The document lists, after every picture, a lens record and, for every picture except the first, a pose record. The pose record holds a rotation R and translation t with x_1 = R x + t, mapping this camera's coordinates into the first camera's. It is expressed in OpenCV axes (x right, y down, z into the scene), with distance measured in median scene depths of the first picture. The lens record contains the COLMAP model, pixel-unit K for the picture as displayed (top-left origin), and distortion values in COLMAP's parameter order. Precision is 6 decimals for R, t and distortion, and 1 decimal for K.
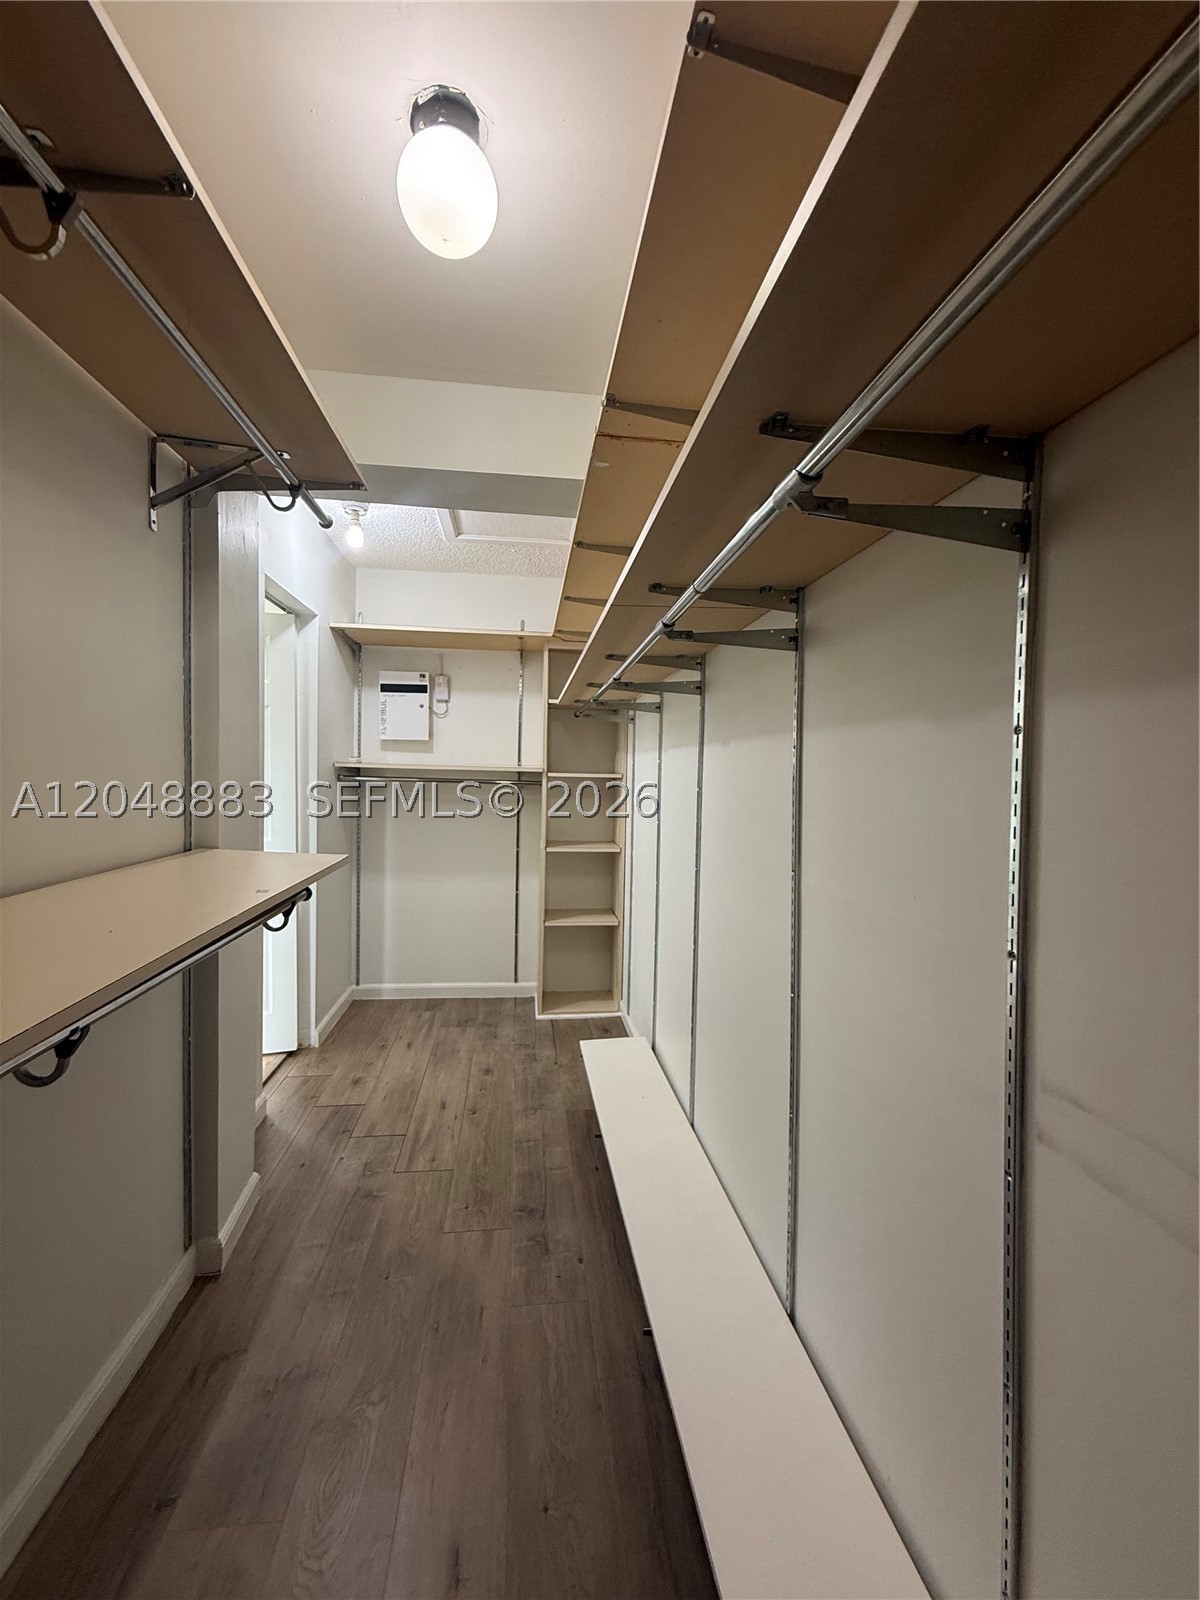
lens RADIAL K [[640.6, 0, 598.6], [0, 640.6, 793.5], [0, 0, 1]] dist [0.004967, -0.000230]
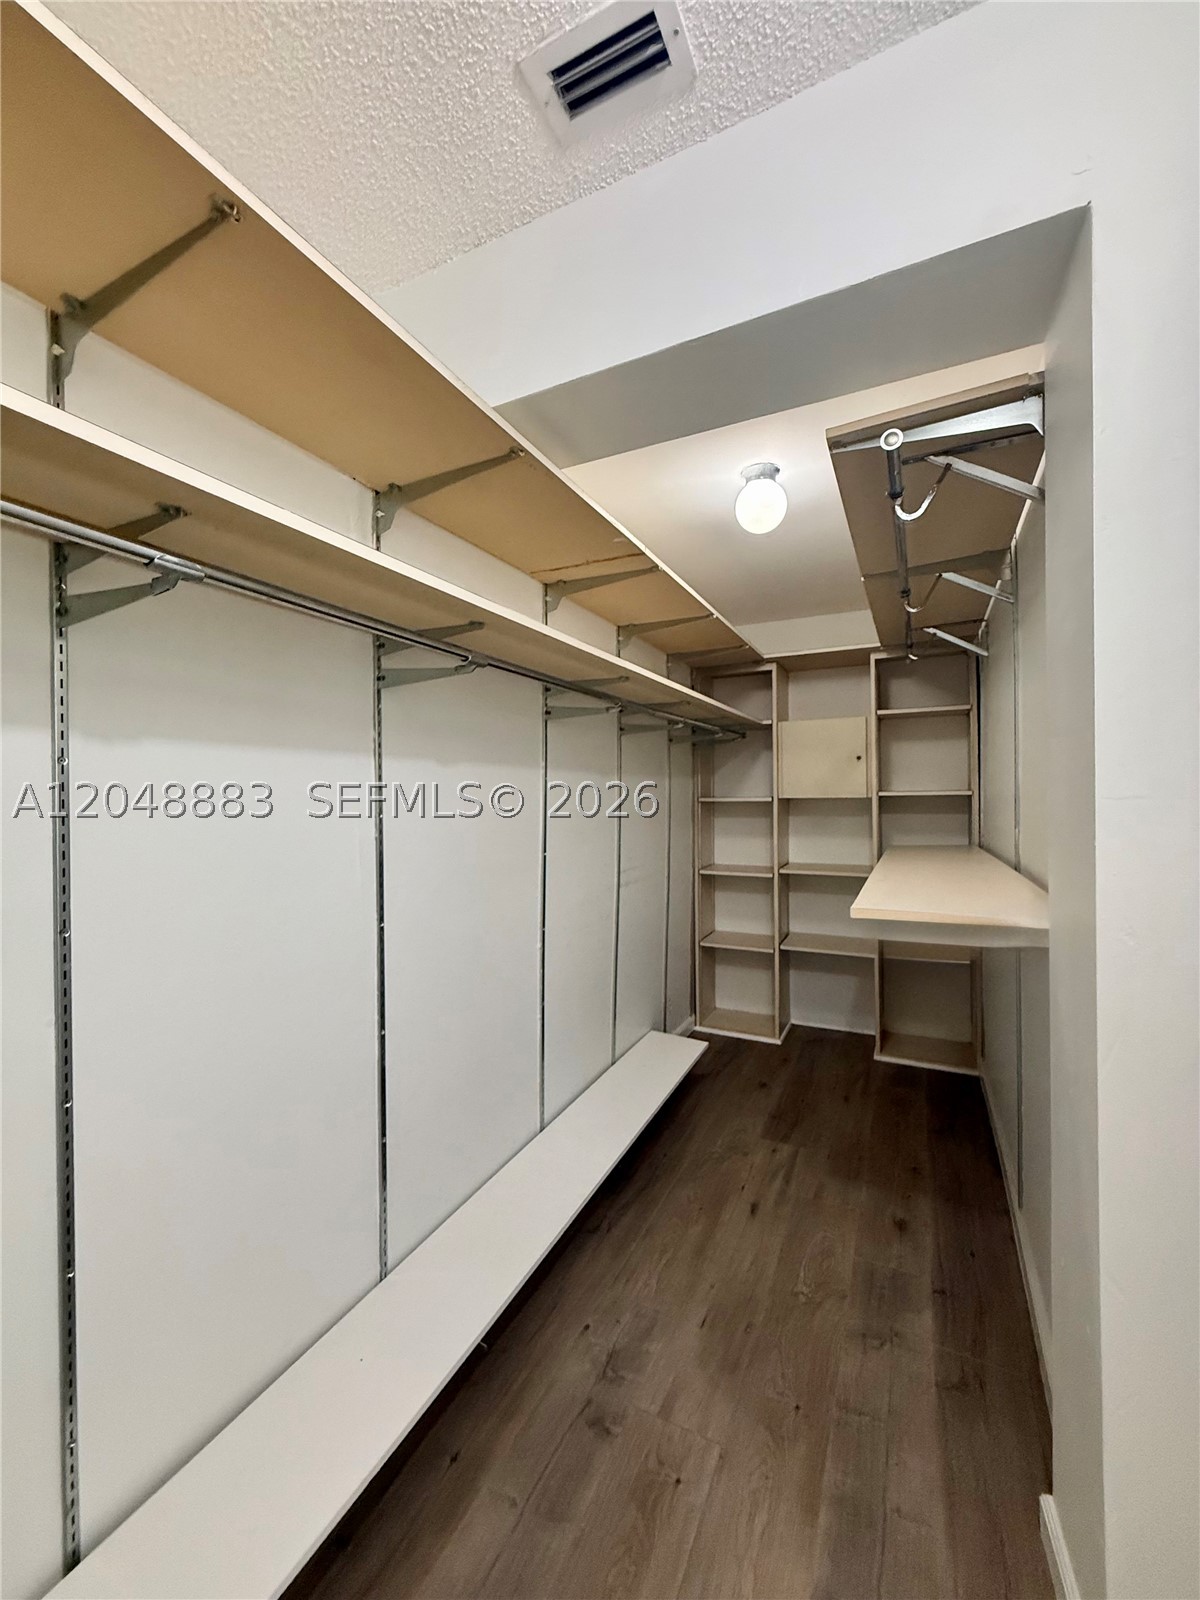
lens RADIAL K [[640.6, 0, 597.8], [0, 640.6, 795.5], [0, 0, 1]] dist [0.004967, -0.000230]
pose [[-0.833218, -0.017418, 0.552670, -0.557092], [0.004716, 0.999244, 0.038602, -0.070237], [-0.552924, 0.034771, -0.832506, 1.797748]]
